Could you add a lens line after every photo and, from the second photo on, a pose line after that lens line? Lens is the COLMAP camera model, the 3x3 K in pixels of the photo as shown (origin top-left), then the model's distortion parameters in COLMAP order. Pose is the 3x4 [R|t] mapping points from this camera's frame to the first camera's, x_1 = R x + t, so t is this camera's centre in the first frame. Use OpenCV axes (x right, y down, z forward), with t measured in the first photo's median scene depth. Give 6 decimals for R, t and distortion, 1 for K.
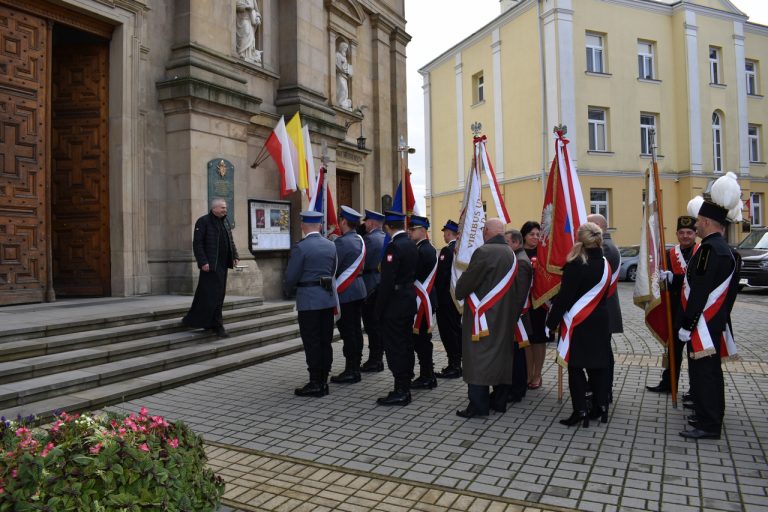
lens RADIAL K [[596.1, 0, 384.0], [0, 596.1, 256.0], [0, 0, 1]] dist [-0.097878, 0.013731]
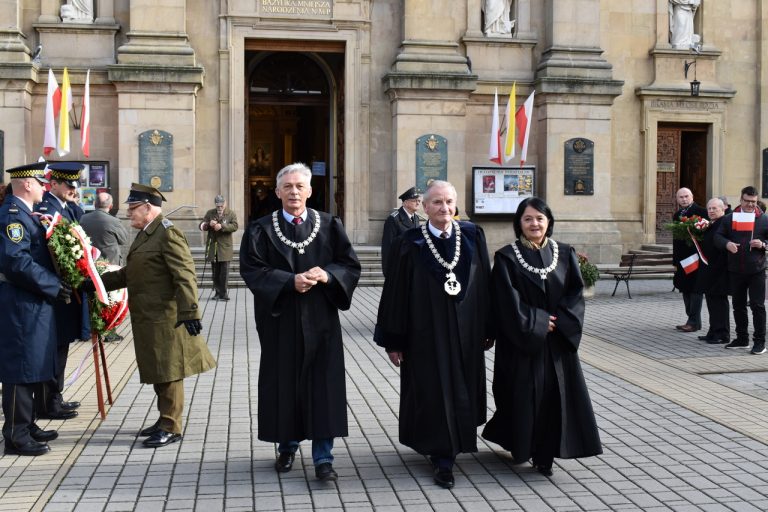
lens RADIAL K [[864.5, 0, 384.0], [0, 864.5, 256.0], [0, 0, 1]] dist [-0.054472, 0.020945]
pose [[0.578717, 0.057865, -0.813473, 0.699304], [-0.027053, 0.998293, 0.051767, -0.005827], [0.815079, -0.007952, 0.579295, -0.051401]]
